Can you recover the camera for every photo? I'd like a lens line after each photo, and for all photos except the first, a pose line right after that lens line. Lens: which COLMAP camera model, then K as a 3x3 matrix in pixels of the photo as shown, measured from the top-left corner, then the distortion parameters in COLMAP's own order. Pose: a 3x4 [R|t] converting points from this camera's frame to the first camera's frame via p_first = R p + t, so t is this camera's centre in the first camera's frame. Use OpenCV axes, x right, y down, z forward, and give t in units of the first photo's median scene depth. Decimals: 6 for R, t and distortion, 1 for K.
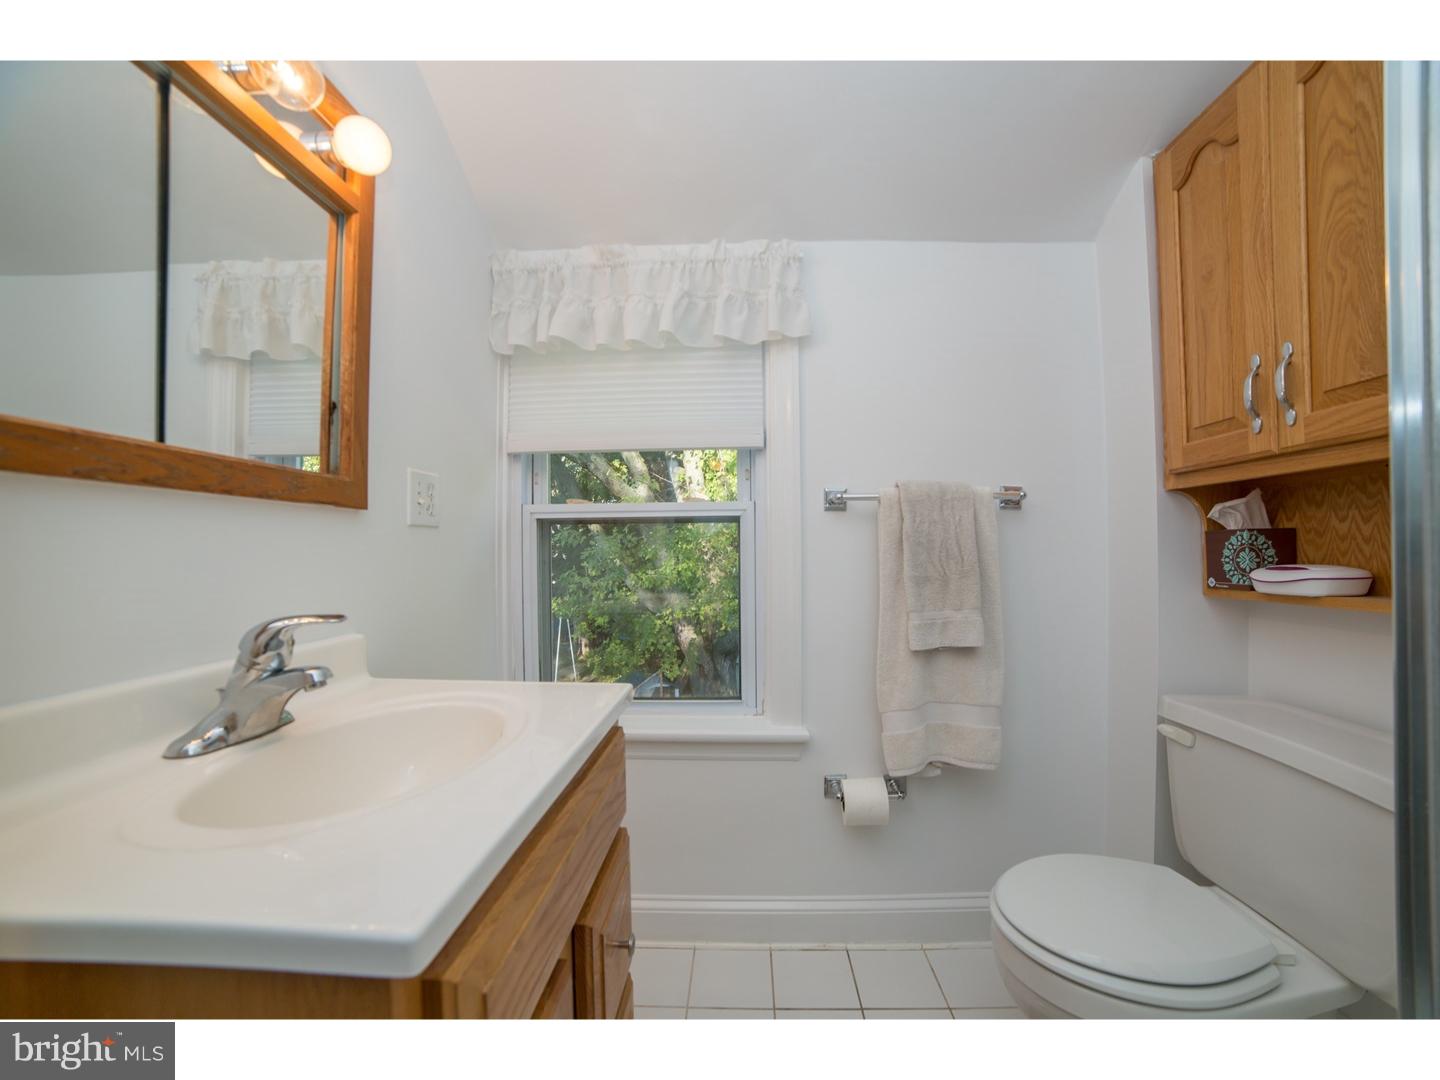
lens RADIAL K [[583.4, 0, 728.1], [0, 583.4, 548.3], [0, 0, 1]] dist [-0.089554, 0.033436]
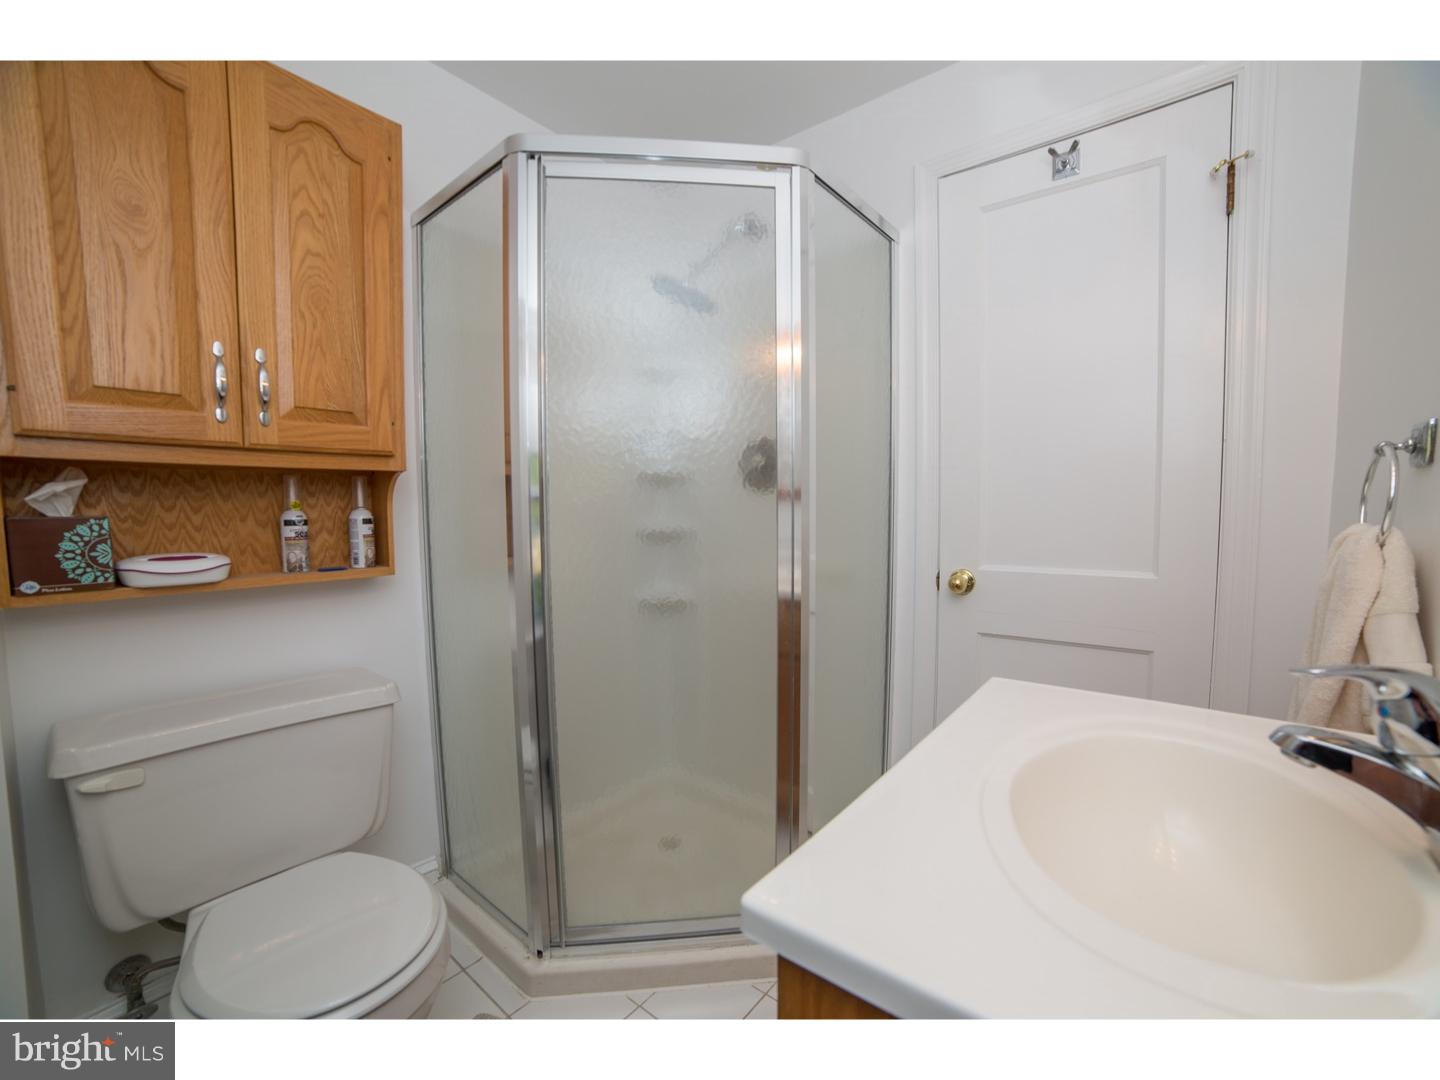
lens RADIAL K [[583.4, 0, 728.1], [0, 583.4, 548.3], [0, 0, 1]] dist [-0.089554, 0.033436]
pose [[-0.795289, -0.029778, 0.605499, -0.363436], [0.008843, 0.998117, 0.060702, -0.031938], [-0.606166, 0.053630, -0.793528, 1.187316]]
